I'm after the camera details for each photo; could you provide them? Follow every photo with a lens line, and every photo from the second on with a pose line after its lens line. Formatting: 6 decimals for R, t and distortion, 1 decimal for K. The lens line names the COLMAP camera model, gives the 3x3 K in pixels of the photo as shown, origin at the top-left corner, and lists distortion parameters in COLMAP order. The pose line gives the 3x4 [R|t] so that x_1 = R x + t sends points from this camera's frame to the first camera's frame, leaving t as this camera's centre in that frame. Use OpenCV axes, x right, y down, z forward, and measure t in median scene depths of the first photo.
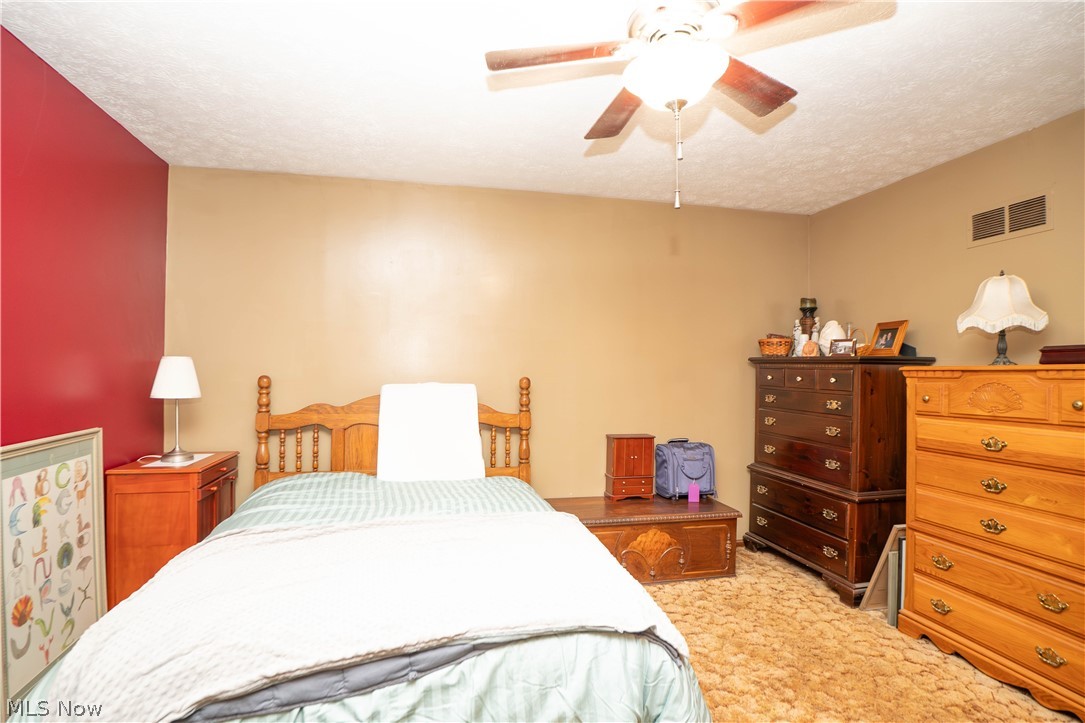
lens RADIAL K [[526.3, 0, 538.9], [0, 526.3, 369.0], [0, 0, 1]] dist [-0.043617, 0.009063]
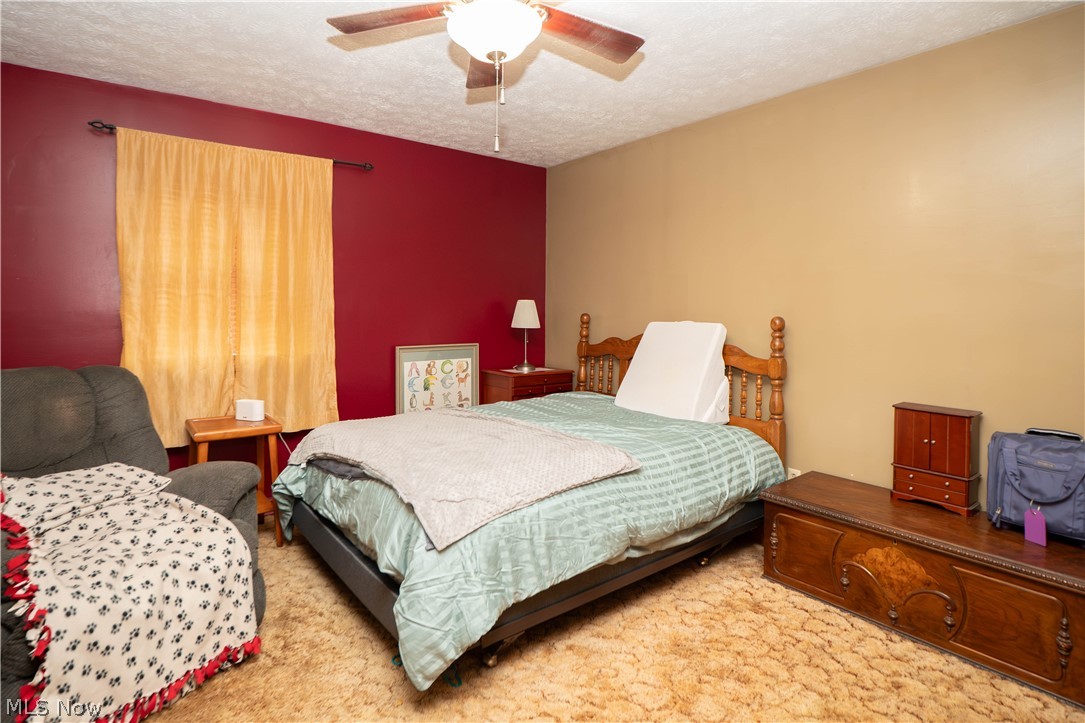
lens RADIAL K [[561.8, 0, 541.6], [0, 561.8, 312.7], [0, 0, 1]] dist [-0.002333, -0.001249]
pose [[0.429249, -0.001973, -0.903184, 0.669880], [-0.004113, 0.999983, -0.004139, 0.015656], [0.903177, 0.005491, 0.429234, 0.295437]]
